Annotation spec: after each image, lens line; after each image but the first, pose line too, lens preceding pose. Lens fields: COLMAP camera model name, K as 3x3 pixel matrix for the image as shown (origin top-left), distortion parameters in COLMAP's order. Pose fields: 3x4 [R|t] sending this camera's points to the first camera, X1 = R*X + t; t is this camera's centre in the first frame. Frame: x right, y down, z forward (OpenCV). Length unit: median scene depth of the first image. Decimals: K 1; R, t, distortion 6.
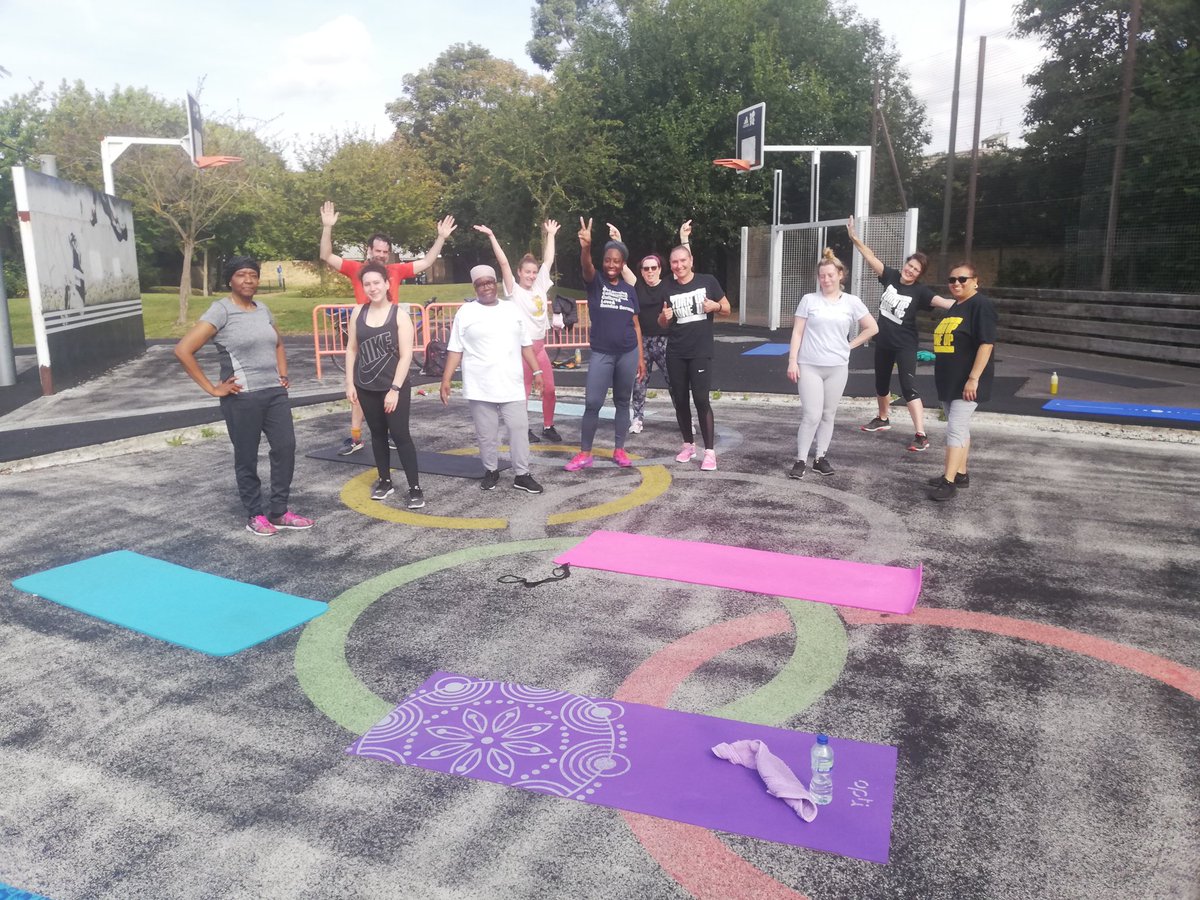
lens RADIAL K [[882.5, 0, 600.0], [0, 882.5, 450.0], [0, 0, 1]] dist [0.002594, -0.002103]
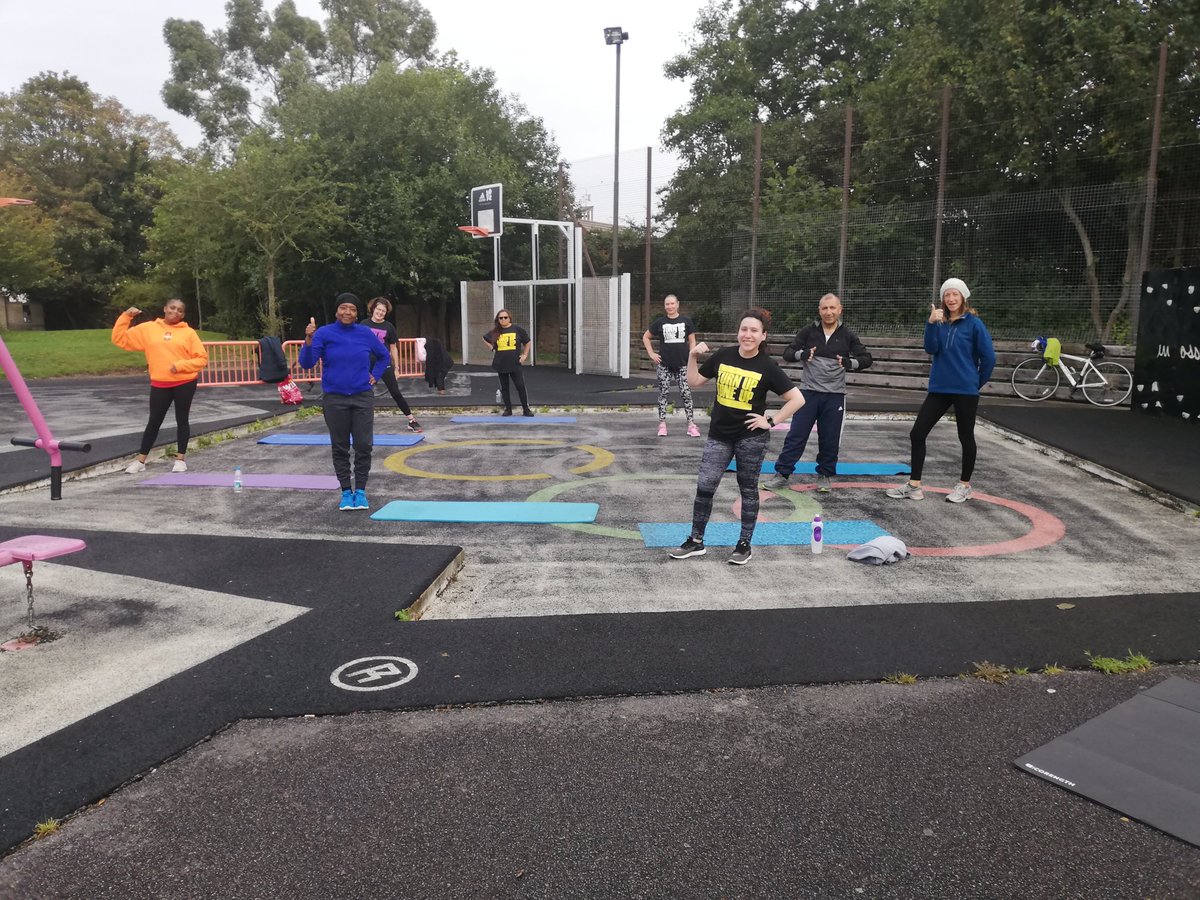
lens RADIAL K [[882.5, 0, 600.0], [0, 882.5, 450.0], [0, 0, 1]] dist [0.002594, -0.002103]
pose [[0.896231, -0.055902, 0.440052, -0.242769], [0.080593, 0.996037, -0.037609, 0.036645], [-0.436206, 0.069172, 0.897184, -0.144358]]
